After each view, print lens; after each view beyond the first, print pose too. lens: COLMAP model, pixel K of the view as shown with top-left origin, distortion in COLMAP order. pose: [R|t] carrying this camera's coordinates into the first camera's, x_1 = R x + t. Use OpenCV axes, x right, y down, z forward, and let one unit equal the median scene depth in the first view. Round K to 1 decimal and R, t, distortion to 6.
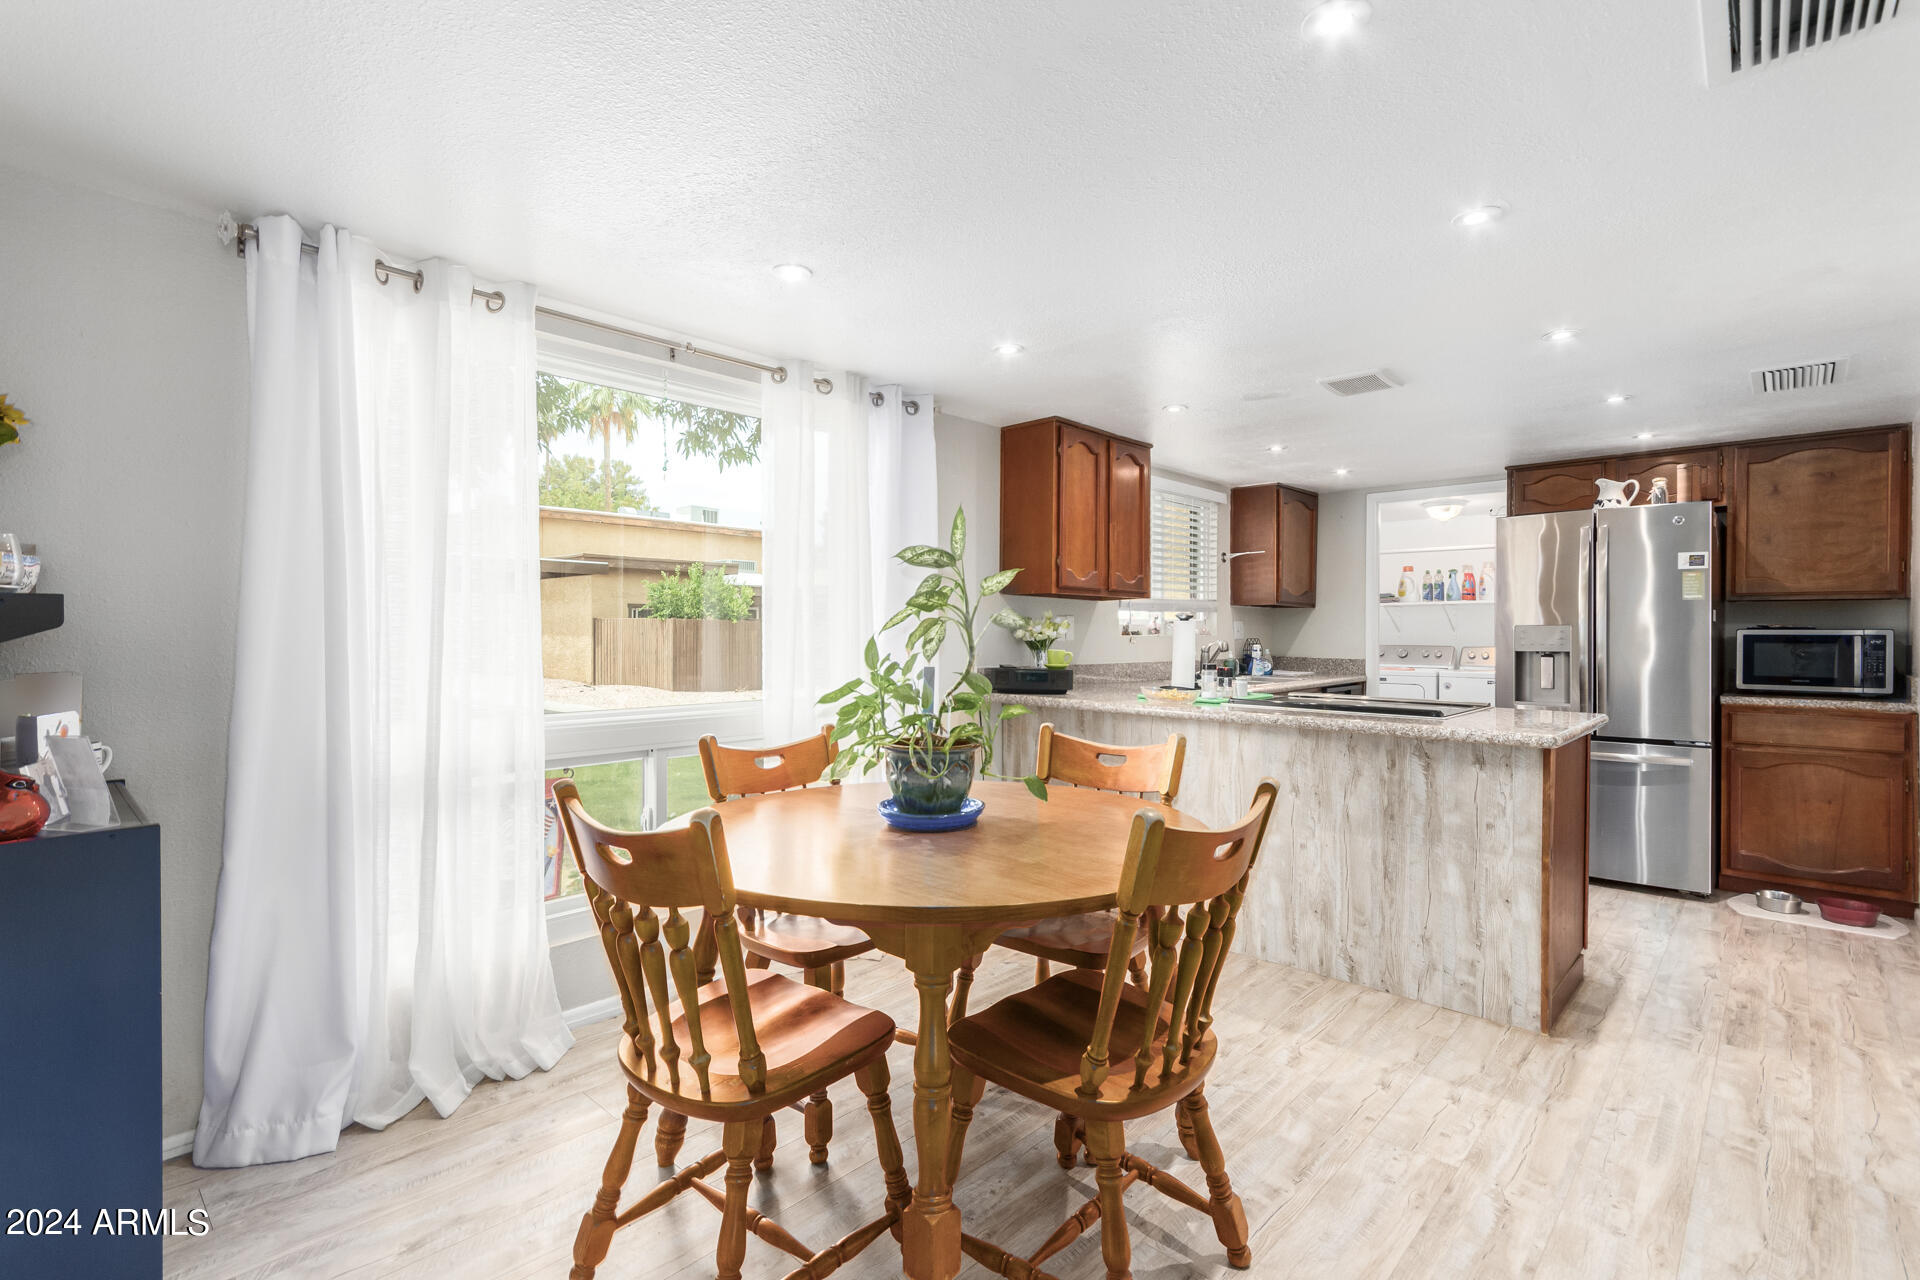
lens RADIAL K [[893.1, 0, 959.0], [0, 893.1, 630.7], [0, 0, 1]] dist [0.004723, -0.001428]
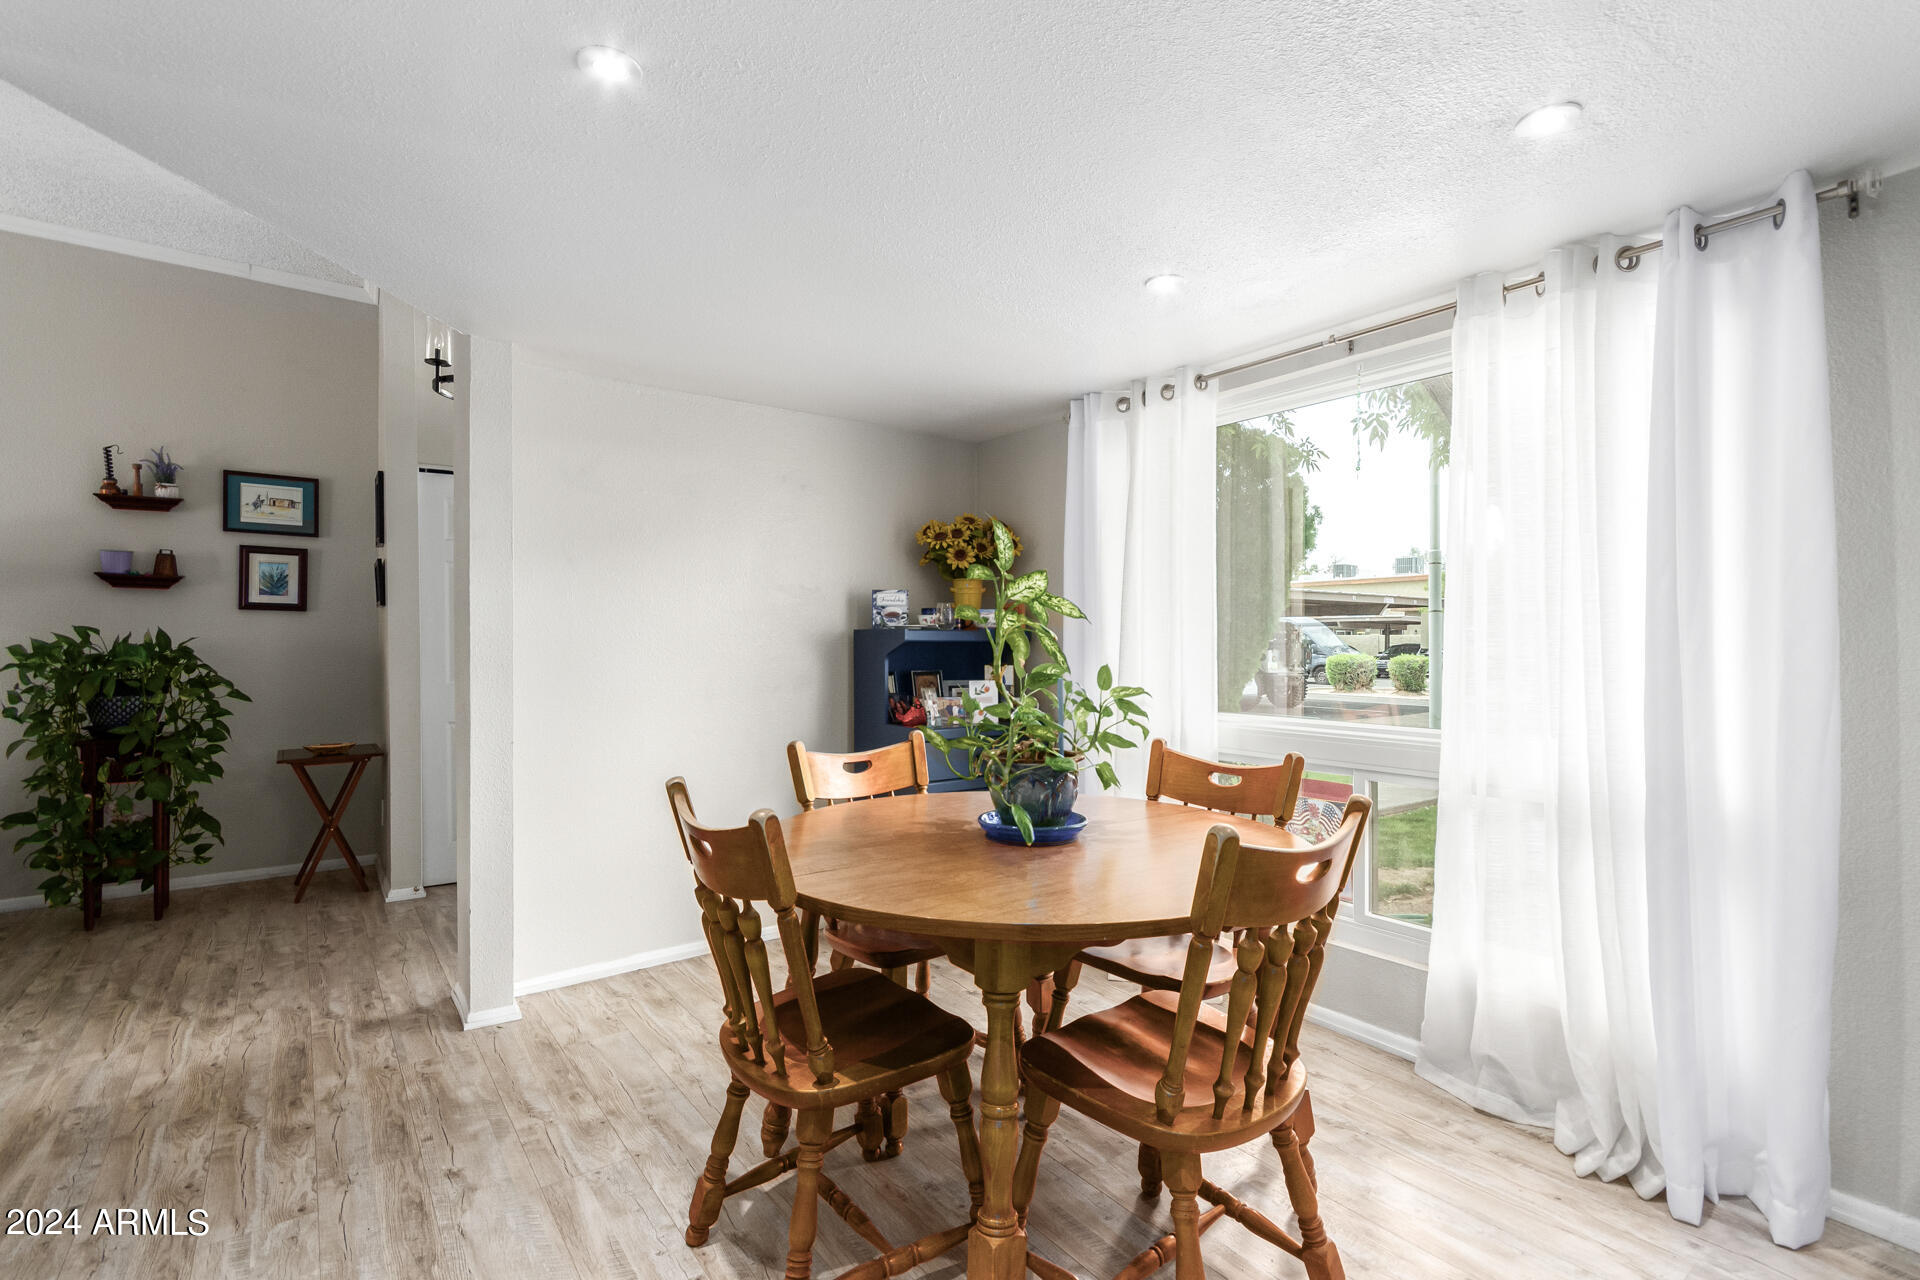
lens RADIAL K [[893.1, 0, 975.1], [0, 893.1, 642.1], [0, 0, 1]] dist [0.004723, -0.001428]
pose [[-0.169642, -0.004363, -0.985496, 0.479848], [-0.002478, 0.999989, -0.004000, 0.002315], [0.985503, 0.001764, -0.169651, 0.558353]]
